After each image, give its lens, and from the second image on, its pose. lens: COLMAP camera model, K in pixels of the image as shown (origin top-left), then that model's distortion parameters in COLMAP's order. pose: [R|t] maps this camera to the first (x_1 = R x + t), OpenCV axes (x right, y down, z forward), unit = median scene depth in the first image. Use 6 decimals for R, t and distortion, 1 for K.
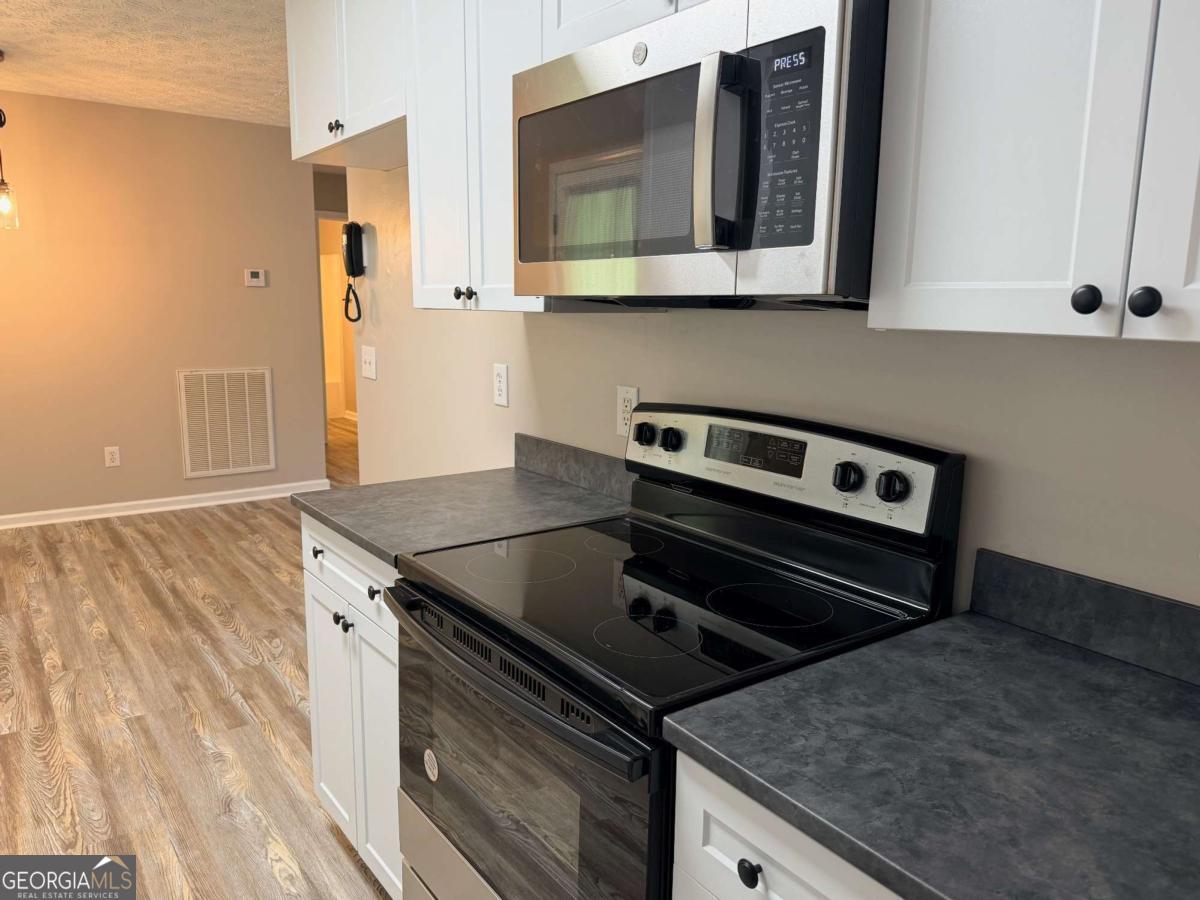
lens RADIAL K [[841.3, 0, 594.6], [0, 841.3, 468.2], [0, 0, 1]] dist [0.059554, -0.070297]
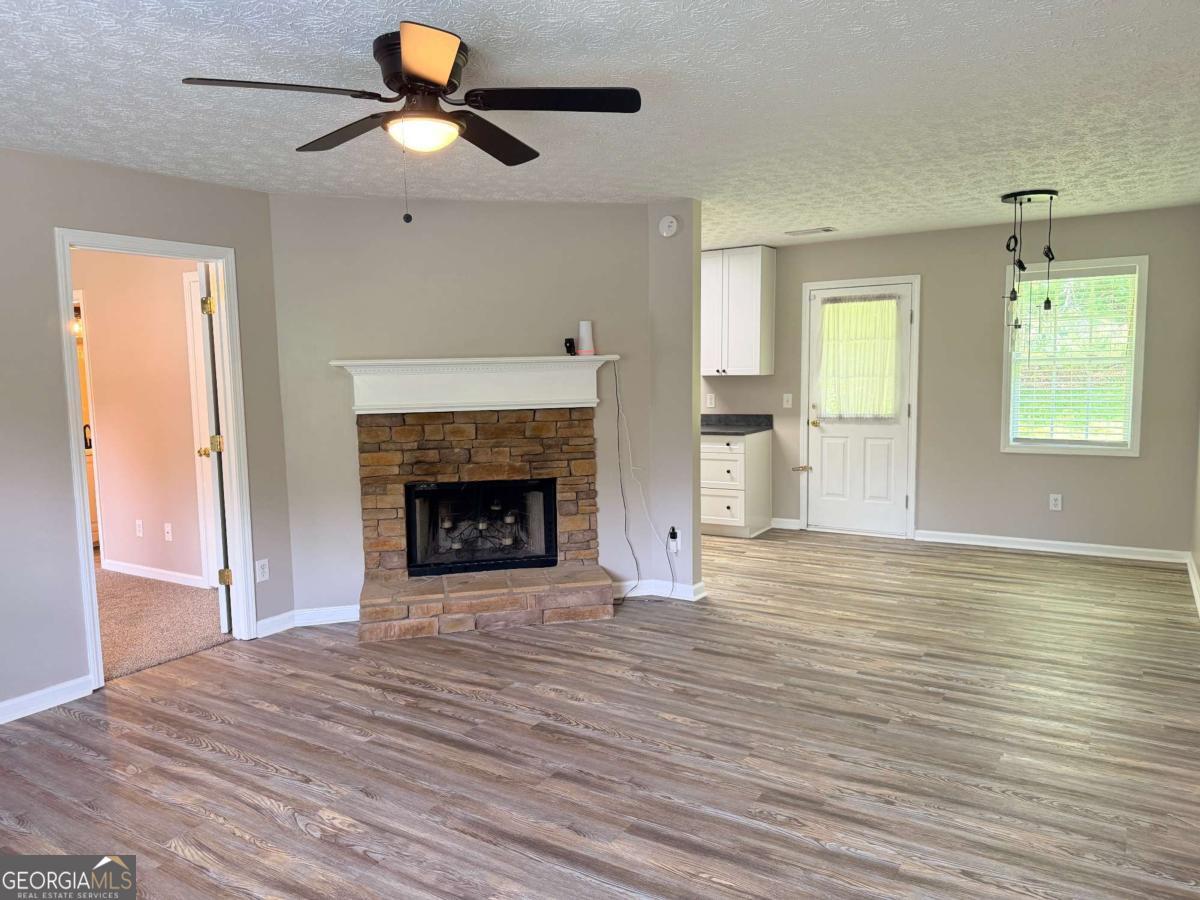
lens RADIAL K [[841.3, 0, 591.0], [0, 841.3, 445.5], [0, 0, 1]] dist [0.059554, -0.070297]
pose [[-0.934015, 0.034154, -0.355597, 0.436258], [-0.067025, 0.960987, 0.268349, -0.457001], [0.350889, 0.274476, -0.895288, 2.211085]]
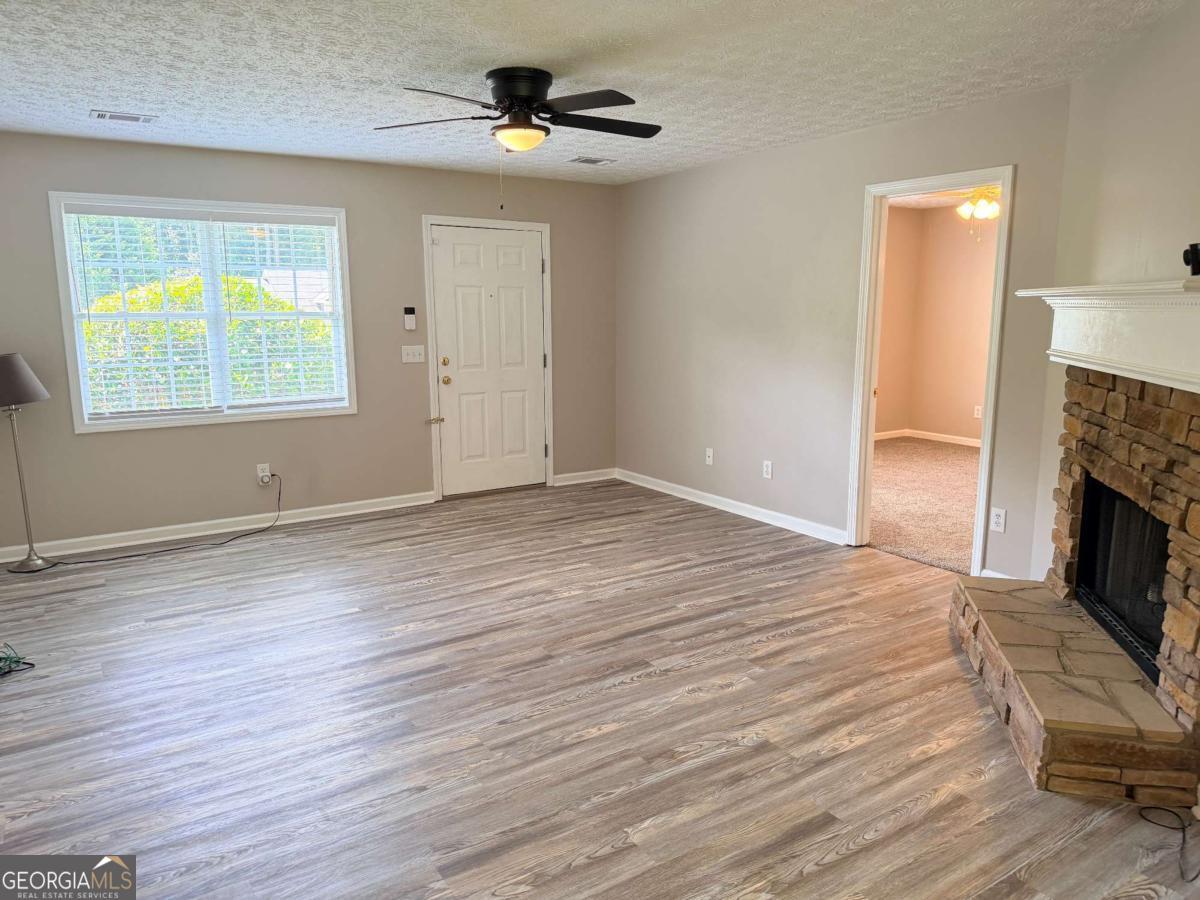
lens RADIAL K [[841.3, 0, 599.7], [0, 841.3, 454.9], [0, 0, 1]] dist [0.059554, -0.070297]
pose [[0.063086, -0.199314, 0.977903, -0.765612], [0.198384, 0.962805, 0.183439, -0.304277], [-0.978092, 0.182428, 0.100281, 1.309512]]
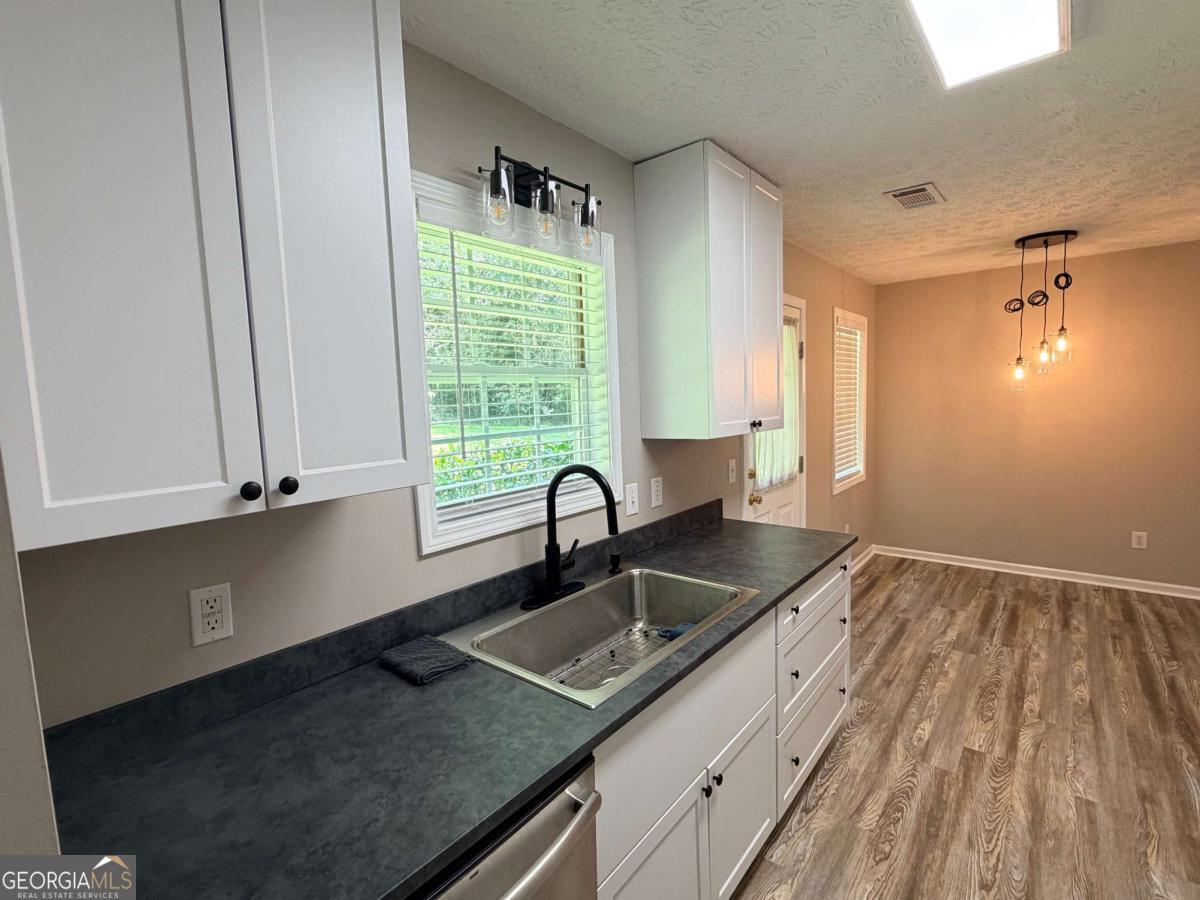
lens RADIAL K [[560.3, 0, 599.6], [0, 560.3, 447.5], [0, 0, 1]] dist [0.002803, -0.000928]
pose [[0.242252, 0.055505, -0.968624, -0.008363], [-0.149451, 0.988581, 0.019271, -0.063276], [0.958633, 0.140094, 0.247782, 0.116058]]
